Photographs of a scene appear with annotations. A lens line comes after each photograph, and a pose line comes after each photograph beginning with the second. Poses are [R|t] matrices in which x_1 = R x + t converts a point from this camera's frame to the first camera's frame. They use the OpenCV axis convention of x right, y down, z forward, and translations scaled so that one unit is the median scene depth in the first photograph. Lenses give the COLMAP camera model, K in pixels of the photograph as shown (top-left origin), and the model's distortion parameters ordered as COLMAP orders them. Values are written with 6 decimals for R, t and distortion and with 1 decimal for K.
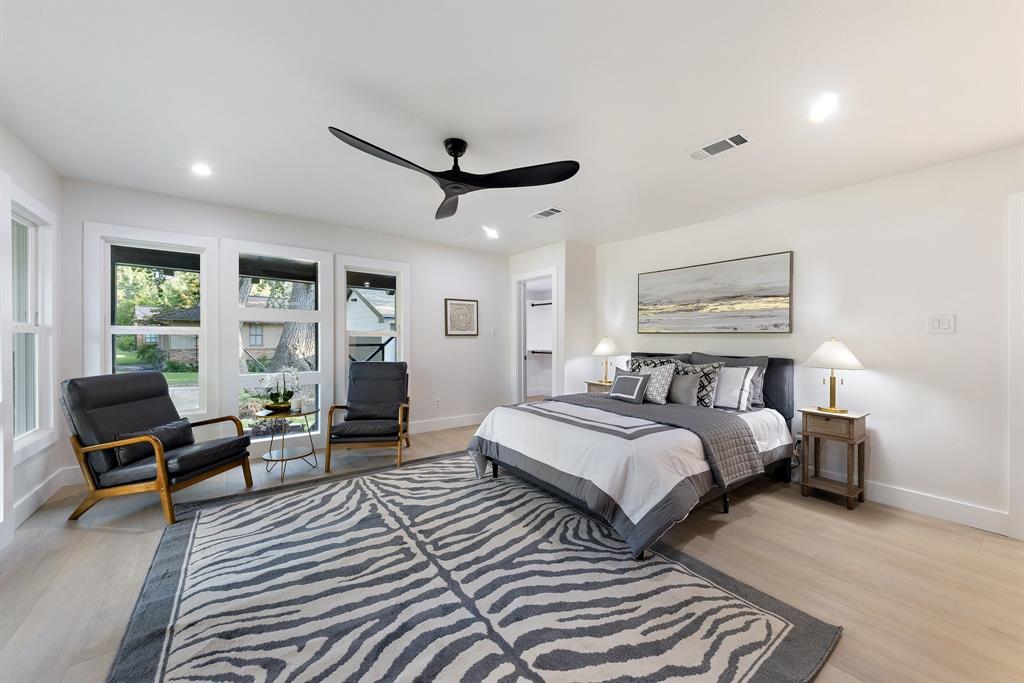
lens RADIAL K [[378.0, 0, 518.5], [0, 378.0, 339.1], [0, 0, 1]] dist [0.009342, -0.000302]
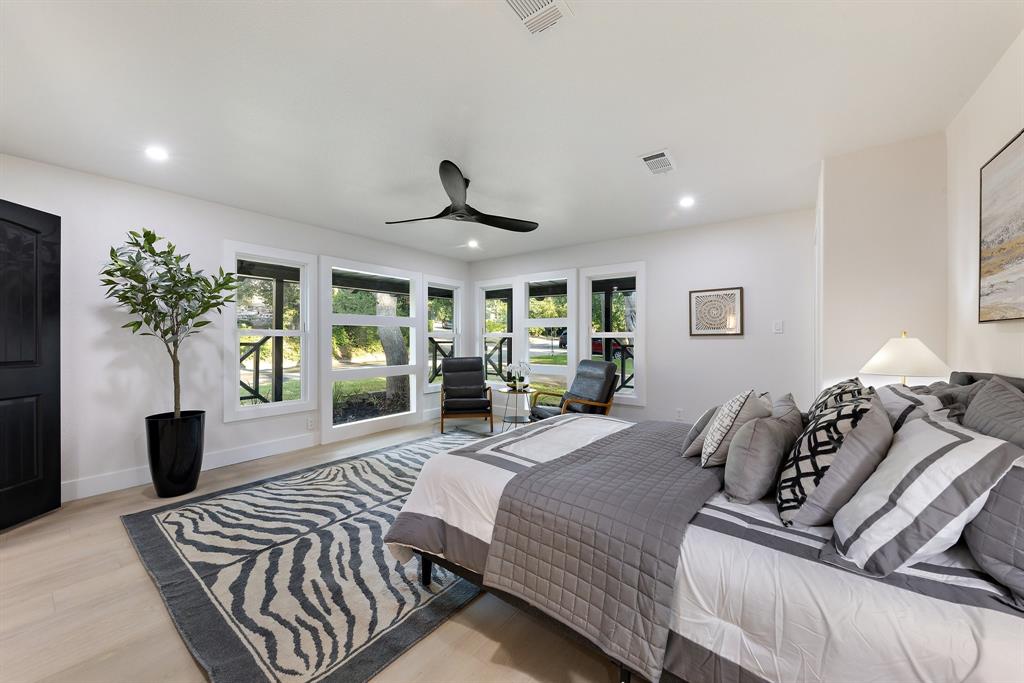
lens RADIAL K [[378.0, 0, 508.2], [0, 378.0, 338.6], [0, 0, 1]] dist [0.009342, -0.000302]
pose [[0.259705, -0.005270, -0.965674, 1.387516], [-0.004242, 0.999969, -0.006598, 0.010350], [0.965679, 0.005810, 0.259675, 1.070993]]
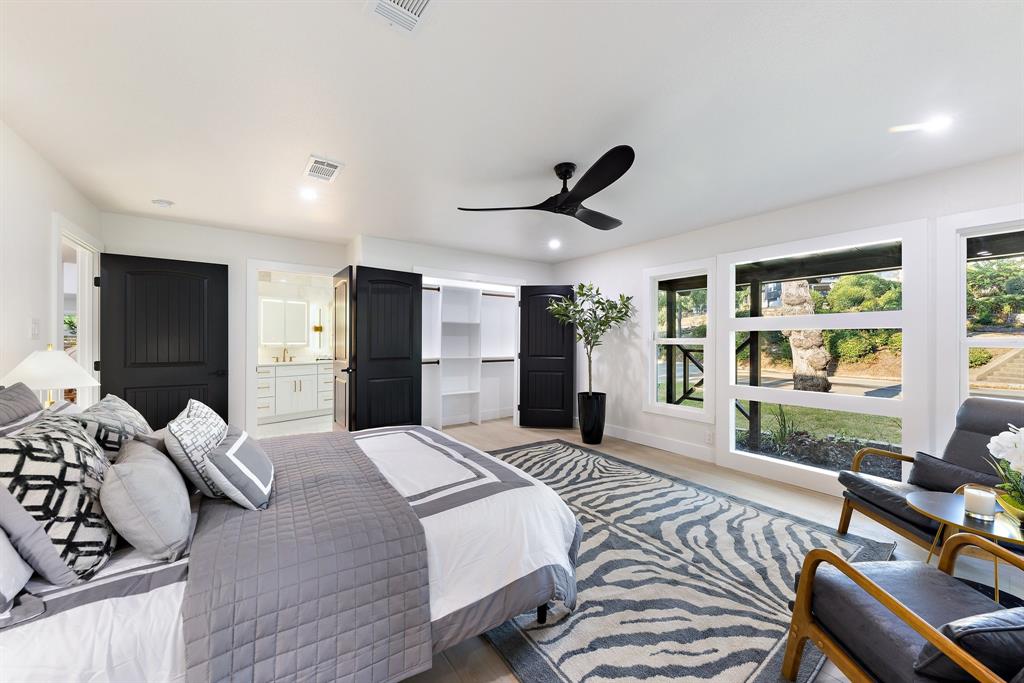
lens RADIAL K [[378.0, 0, 505.8], [0, 378.0, 339.0], [0, 0, 1]] dist [0.009342, -0.000302]
pose [[-0.999205, -0.007328, 0.039191, -0.050380], [-0.007127, 0.999961, 0.005270, -0.047132], [-0.039228, 0.004986, -0.999218, 2.693684]]
